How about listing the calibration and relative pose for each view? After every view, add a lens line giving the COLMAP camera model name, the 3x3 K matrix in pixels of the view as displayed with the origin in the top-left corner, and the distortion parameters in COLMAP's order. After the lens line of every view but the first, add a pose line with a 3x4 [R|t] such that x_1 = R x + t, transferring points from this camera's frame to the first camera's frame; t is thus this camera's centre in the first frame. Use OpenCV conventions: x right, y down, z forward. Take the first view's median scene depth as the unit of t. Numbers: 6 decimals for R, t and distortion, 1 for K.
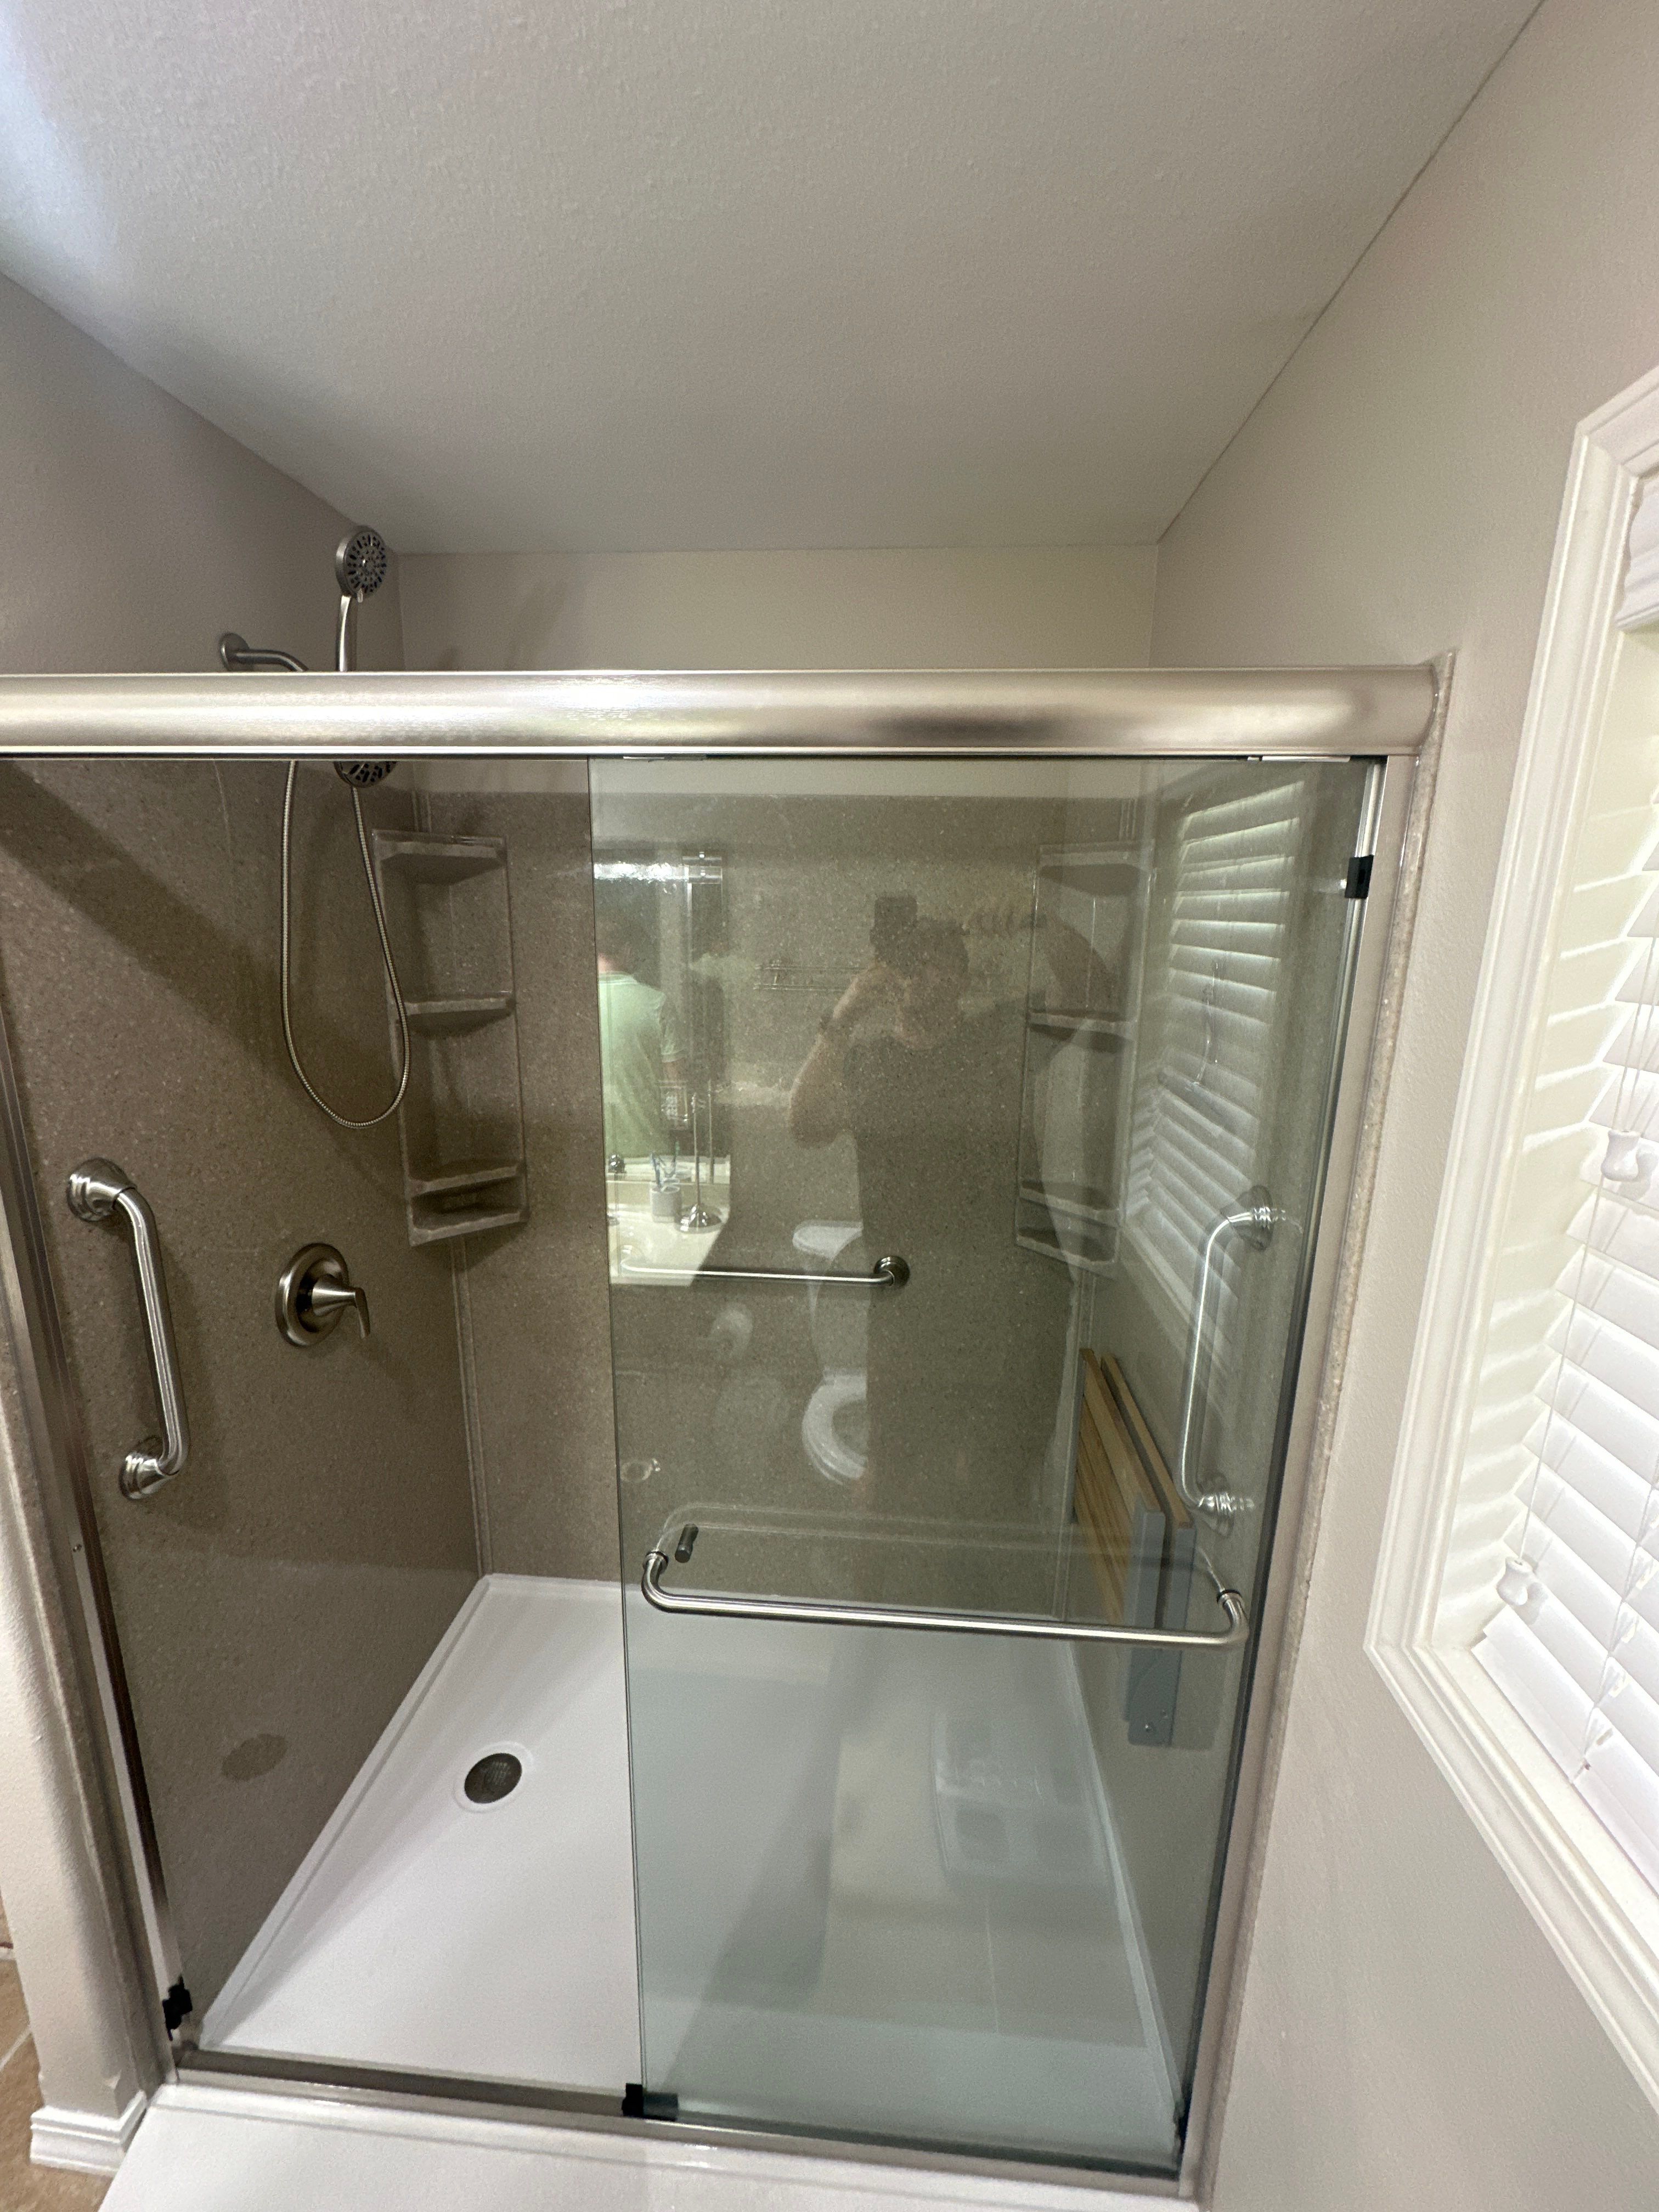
lens RADIAL K [[882.7, 0, 828.1], [0, 882.7, 1103.5], [0, 0, 1]] dist [-0.002433, 0.000826]
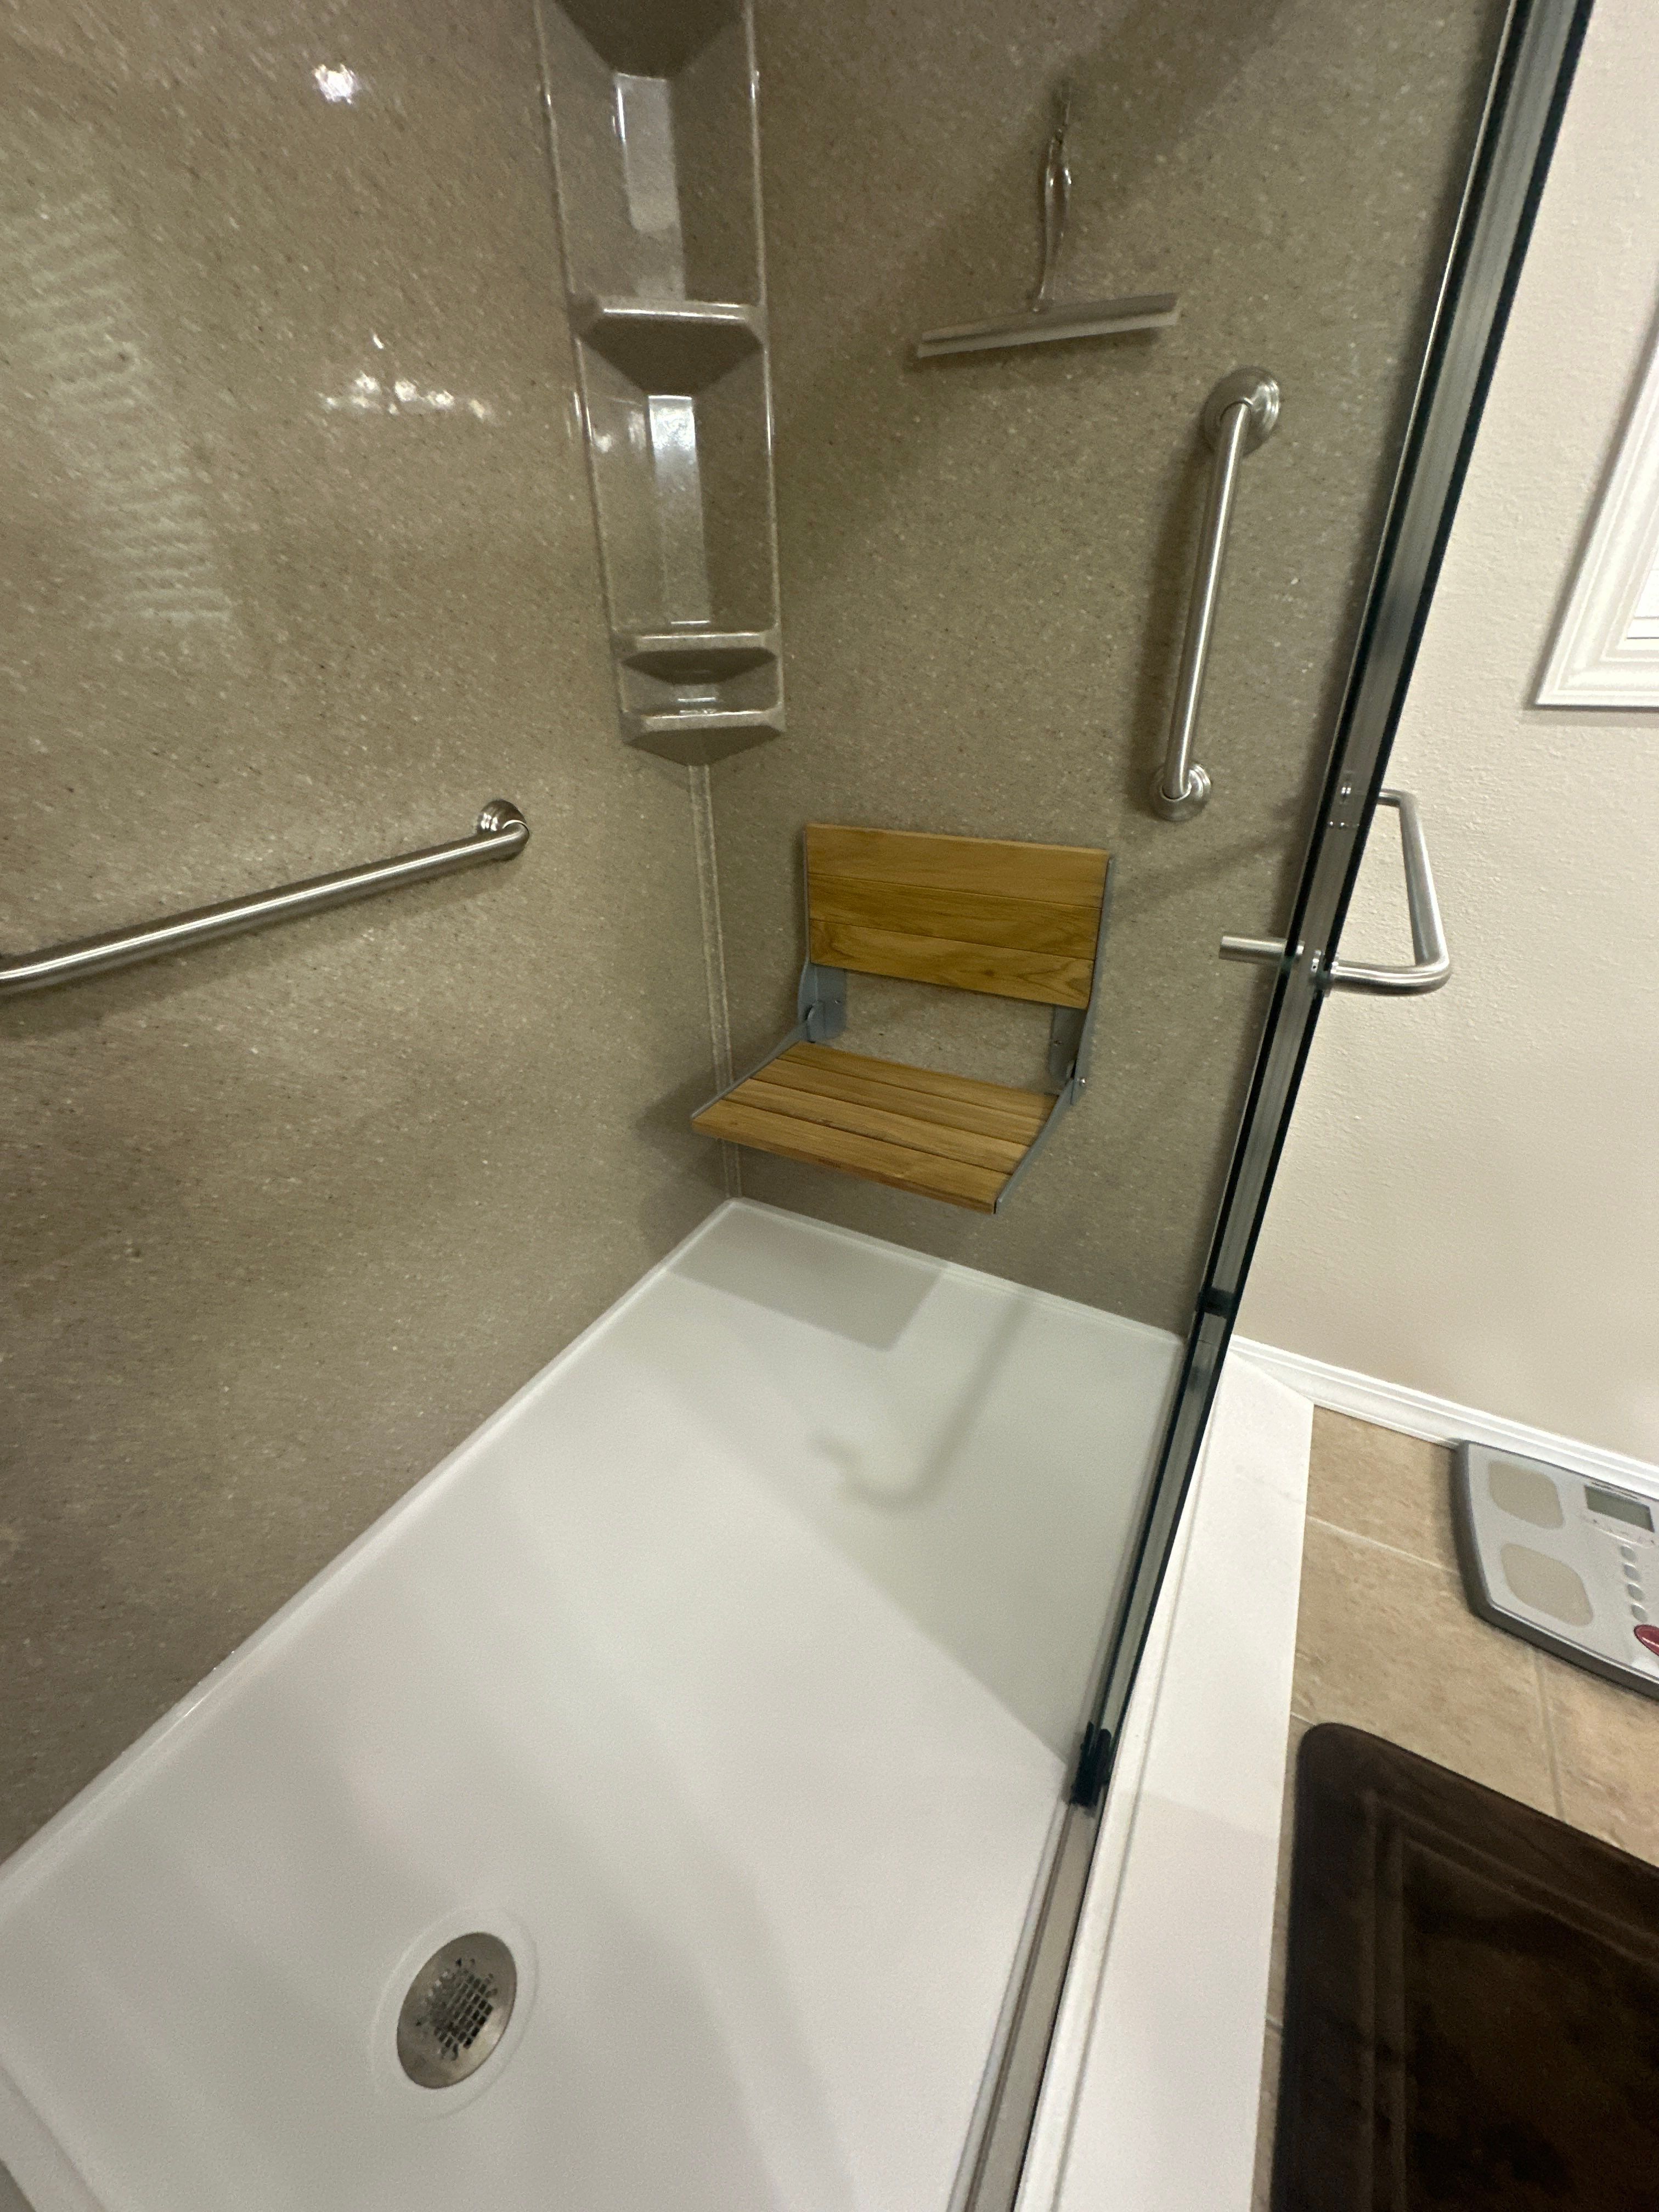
lens RADIAL K [[882.7, 0, 828.8], [0, 882.7, 1104.7], [0, 0, 1]] dist [-0.002433, 0.000826]
pose [[0.405483, -0.466592, 0.786050, -0.582810], [0.223551, 0.884420, 0.409665, 0.234579], [-0.886345, 0.009610, 0.462925, 0.775614]]
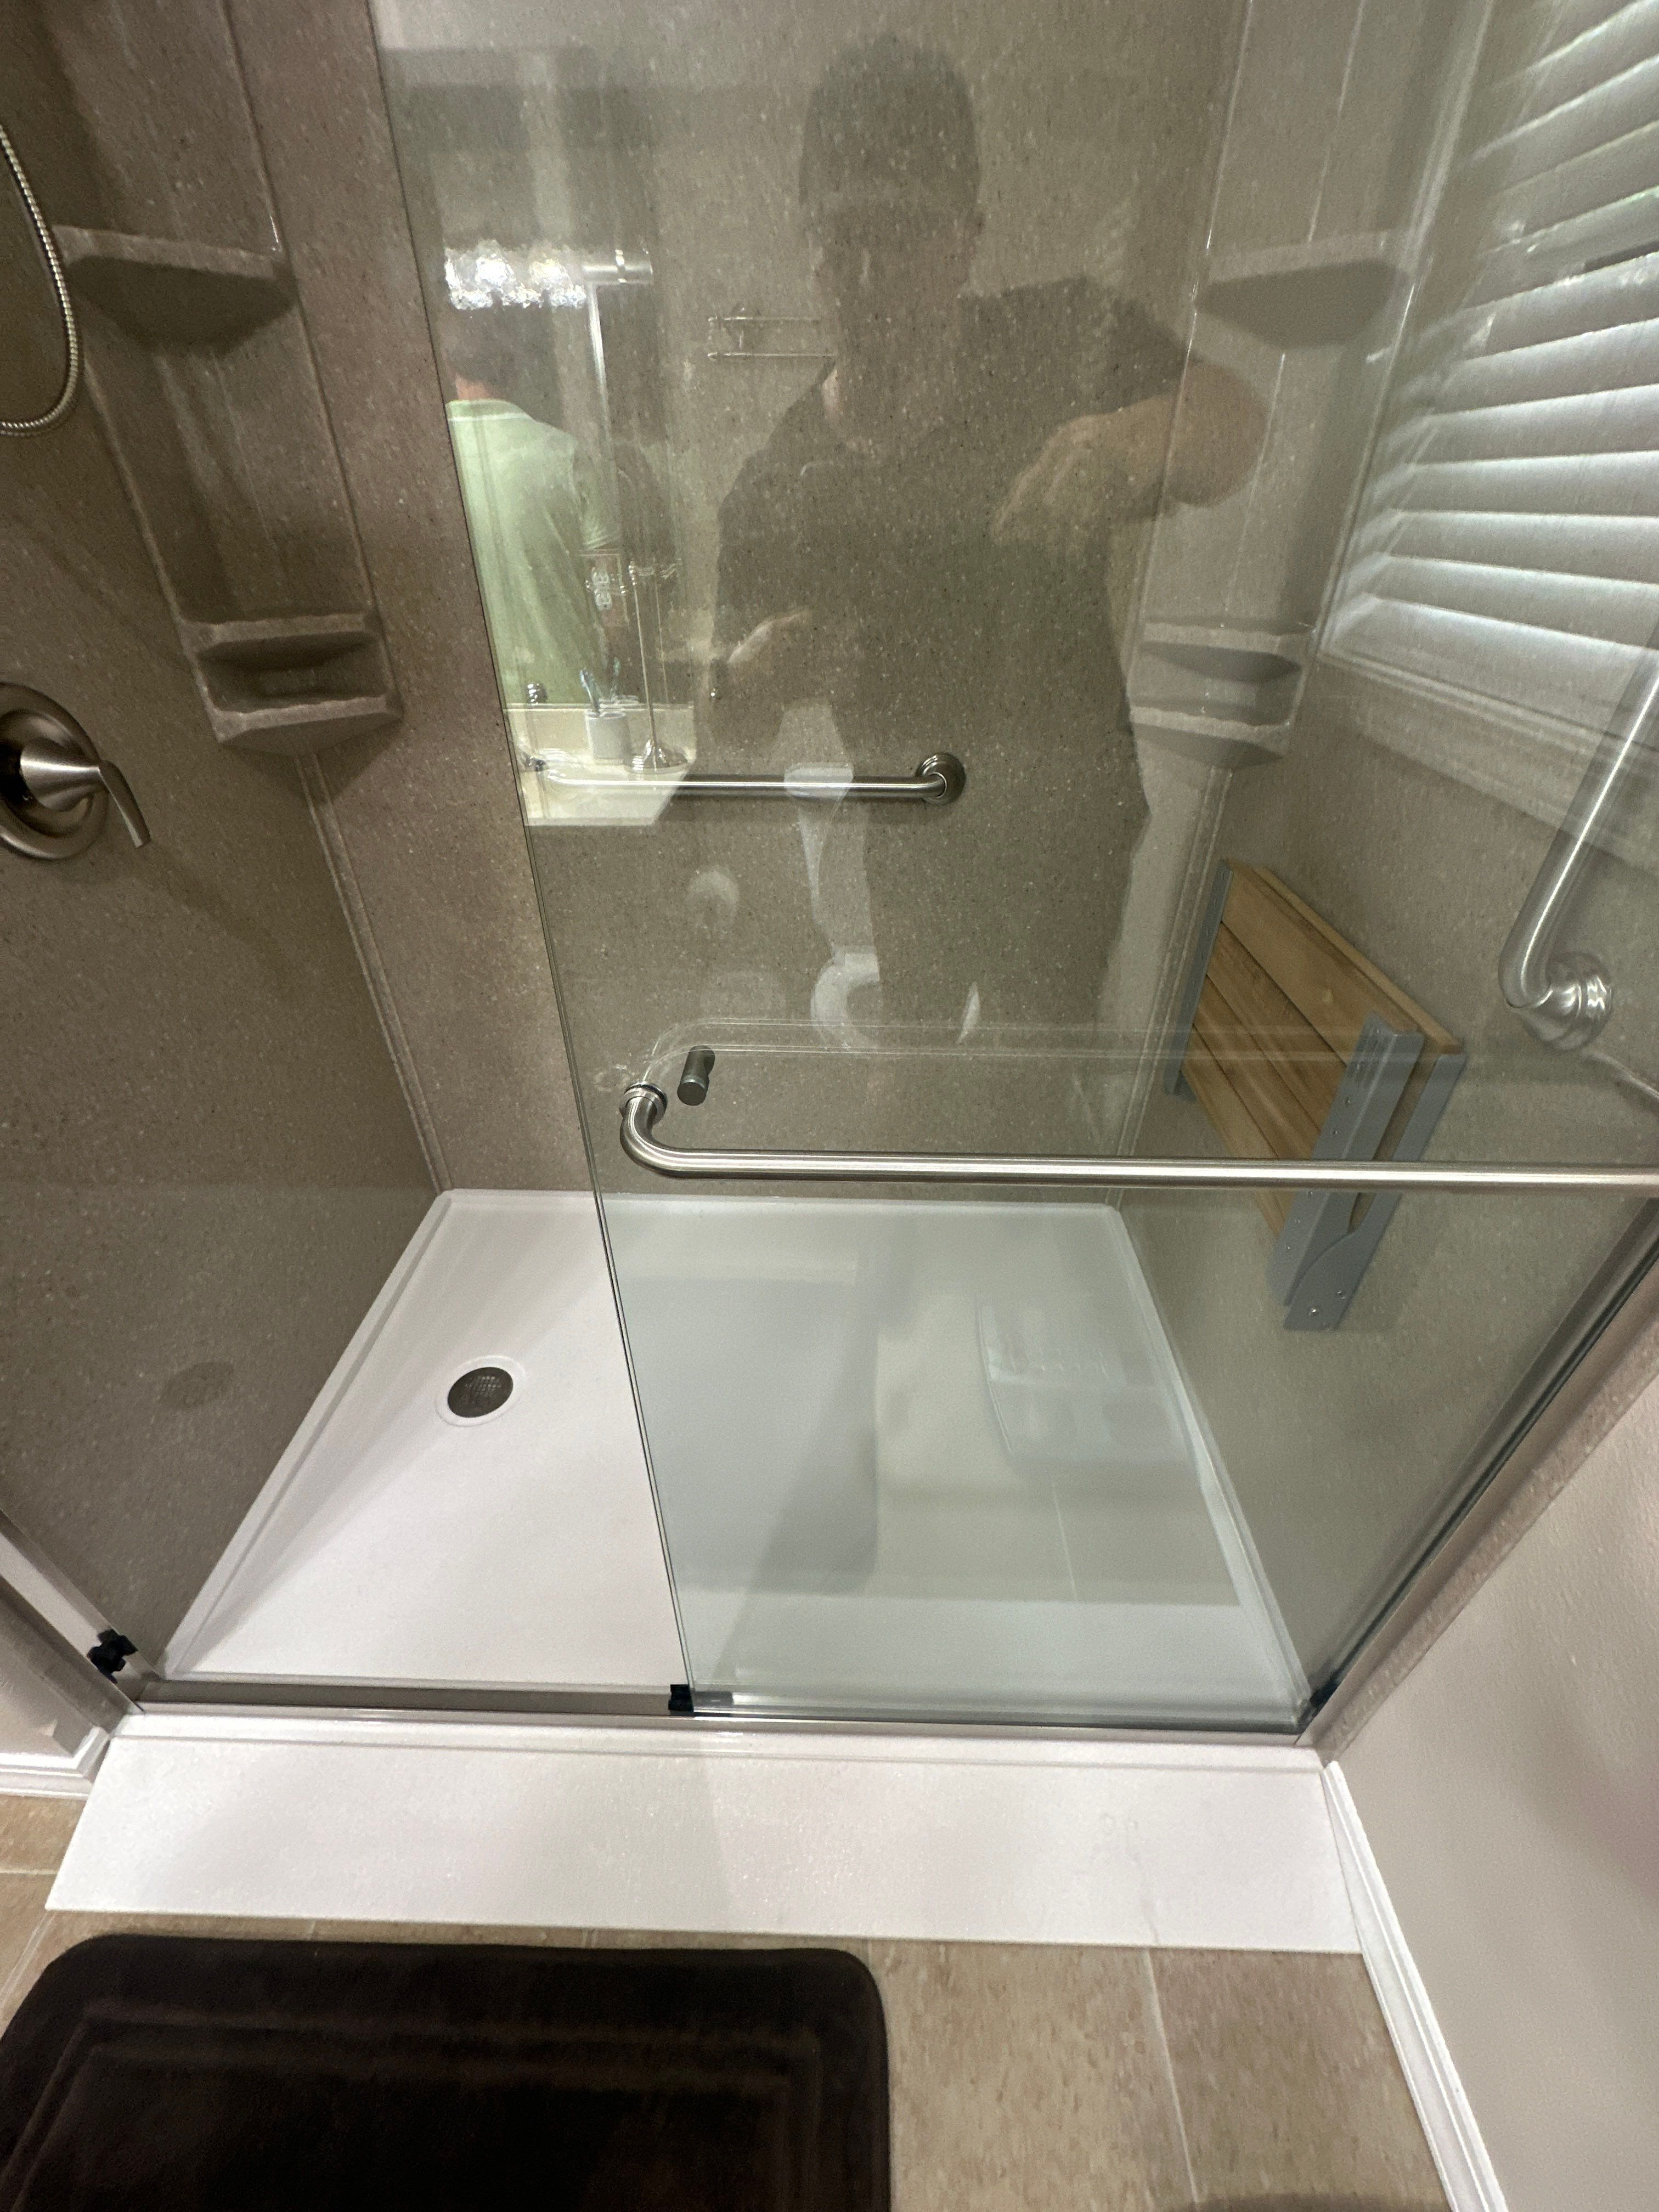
lens RADIAL K [[882.7, 0, 826.7], [0, 882.7, 1105.2], [0, 0, 1]] dist [-0.002433, 0.000826]
pose [[0.998644, -0.038526, 0.035018, -0.077475], [0.022510, 0.926013, 0.376820, 0.241666], [-0.046944, -0.375521, 0.925624, 0.374655]]
